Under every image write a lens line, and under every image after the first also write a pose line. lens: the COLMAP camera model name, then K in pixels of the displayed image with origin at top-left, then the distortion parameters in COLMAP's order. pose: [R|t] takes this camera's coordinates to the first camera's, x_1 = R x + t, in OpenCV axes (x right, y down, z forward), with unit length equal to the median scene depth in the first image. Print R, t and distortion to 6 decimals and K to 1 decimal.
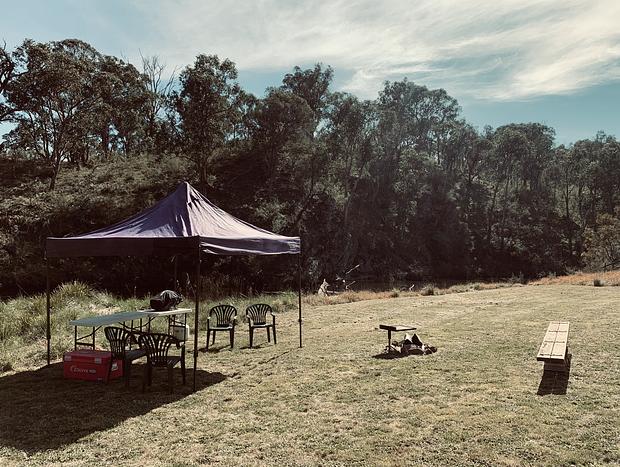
lens RADIAL K [[459.8, 0, 310.0], [0, 459.8, 233.5], [0, 0, 1]] dist [0.012010, -0.001211]
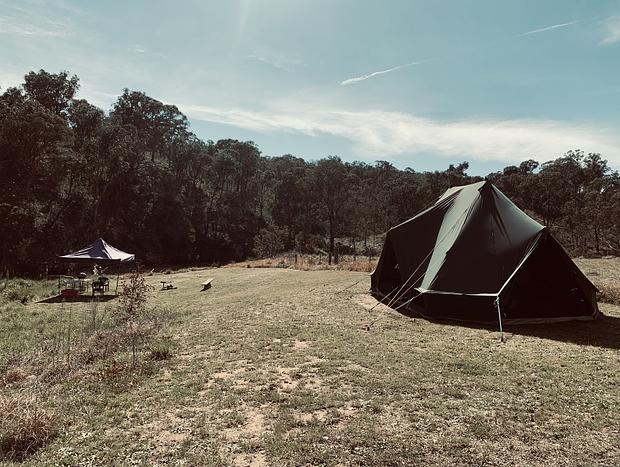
lens RADIAL K [[459.8, 0, 310.0], [0, 459.8, 233.5], [0, 0, 1]] dist [0.012010, -0.001211]
pose [[0.834944, 0.026320, 0.549704, -0.119979], [-0.046431, 0.998663, 0.022707, -0.041403], [-0.548372, -0.044483, 0.835051, -0.359242]]
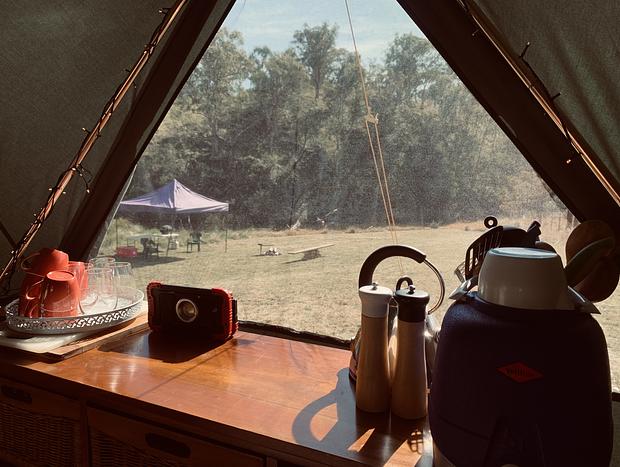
lens RADIAL K [[466.4, 0, 317.3], [0, 466.4, 227.1], [0, 0, 1]] dist [-0.003815, -0.002177]
pose [[0.998506, 0.031965, -0.044326, 0.085577], [-0.026384, 0.992274, 0.121228, -0.026233], [0.047859, -0.119878, 0.991634, -0.197300]]
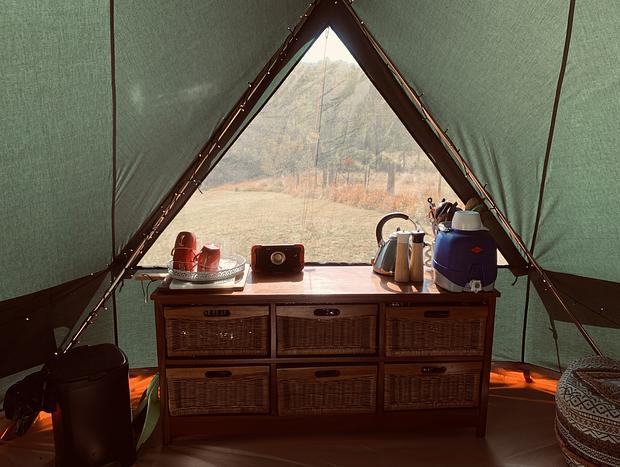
lens RADIAL K [[459.8, 0, 310.0], [0, 459.8, 233.5], [0, 0, 1]] dist [0.012010, -0.001211]
pose [[0.900507, -0.061374, 0.430488, 0.064104], [-0.030456, 0.978656, 0.203235, -0.029517], [-0.433774, -0.196125, 0.879418, -0.211326]]
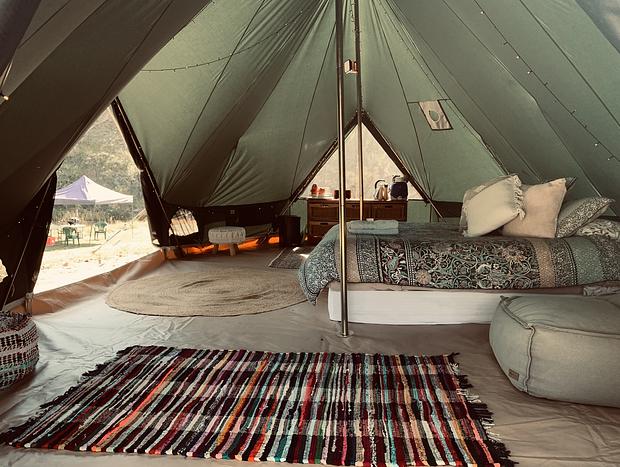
lens RADIAL K [[459.8, 0, 310.0], [0, 459.8, 233.5], [0, 0, 1]] dist [0.012010, -0.001211]
pose [[0.960300, -0.026547, 0.277704, 0.035511], [-0.013576, 0.989835, 0.141571, -0.026196], [-0.278639, -0.139721, 0.950178, -0.292052]]
